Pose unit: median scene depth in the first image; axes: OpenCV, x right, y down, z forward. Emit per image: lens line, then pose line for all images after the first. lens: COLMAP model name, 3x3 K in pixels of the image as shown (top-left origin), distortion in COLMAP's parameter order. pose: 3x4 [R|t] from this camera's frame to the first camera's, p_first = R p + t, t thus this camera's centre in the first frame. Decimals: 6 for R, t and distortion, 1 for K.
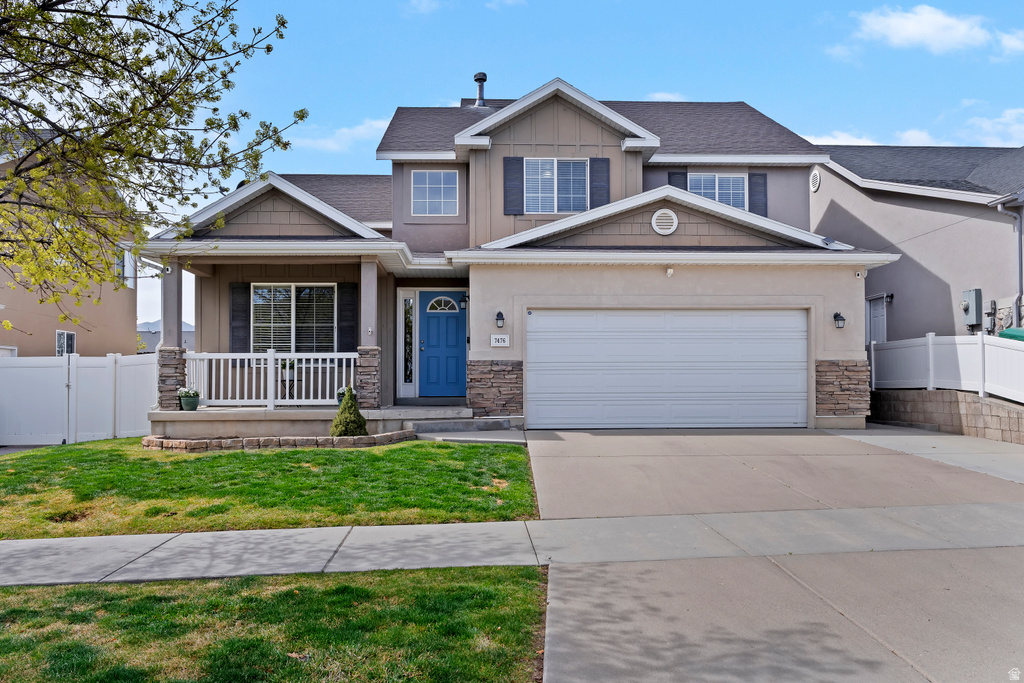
lens RADIAL K [[734.3, 0, 516.5], [0, 734.3, 338.5], [0, 0, 1]] dist [0.002858, 0.000289]
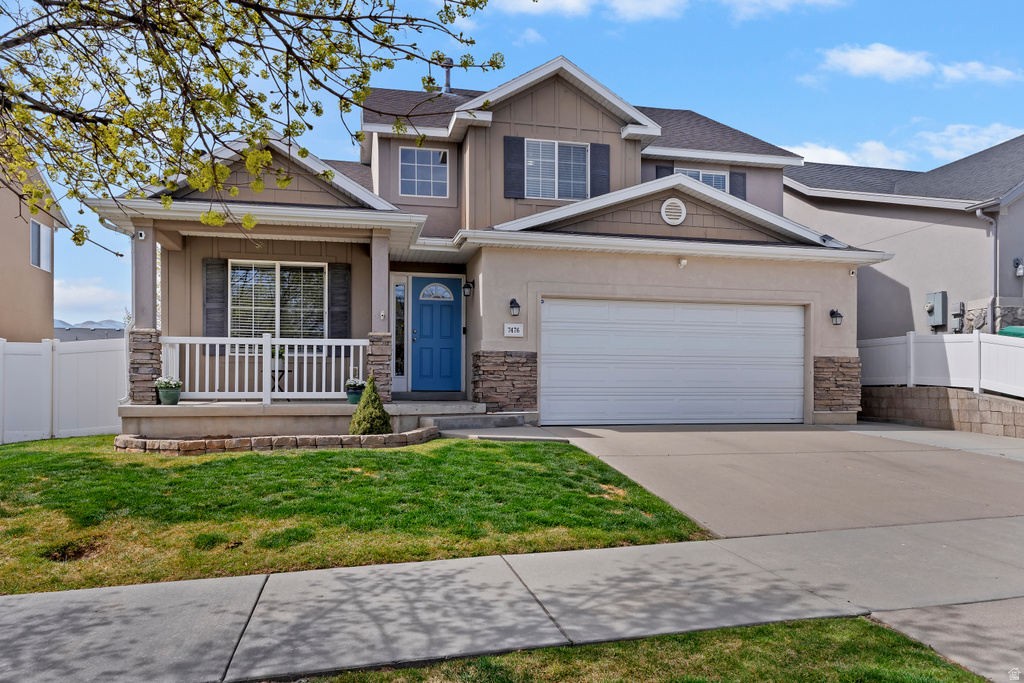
lens RADIAL K [[675.7, 0, 505.2], [0, 675.7, 352.3], [0, 0, 1]] dist [0.009276, 0.002865]
pose [[0.988175, 0.013590, 0.152727, -0.155077], [-0.015882, 0.999779, 0.013800, 0.018189], [-0.152506, -0.016063, 0.988172, 0.151482]]
